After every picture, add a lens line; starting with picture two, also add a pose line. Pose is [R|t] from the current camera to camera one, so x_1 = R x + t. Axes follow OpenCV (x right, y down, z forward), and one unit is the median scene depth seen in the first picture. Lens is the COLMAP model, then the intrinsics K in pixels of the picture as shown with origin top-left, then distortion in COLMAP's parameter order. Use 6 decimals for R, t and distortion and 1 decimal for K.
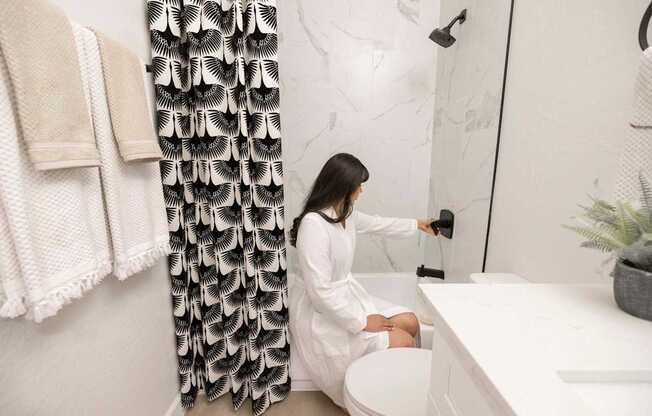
lens RADIAL K [[273.9, 0, 322.1], [0, 273.9, 206.3], [0, 0, 1]] dist [0.000438, -0.000251]
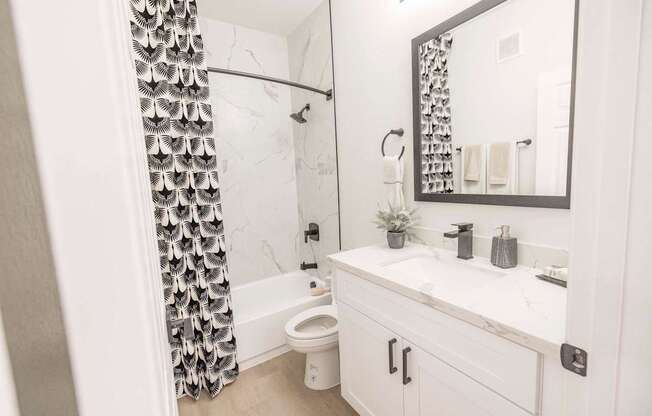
lens RADIAL K [[273.9, 0, 322.1], [0, 273.9, 206.3], [0, 0, 1]] dist [0.000438, -0.000251]
pose [[0.841160, -0.092725, 0.532778, -0.435827], [0.134050, 0.990195, -0.039306, -0.018219], [-0.523909, 0.104481, 0.845342, -0.476960]]
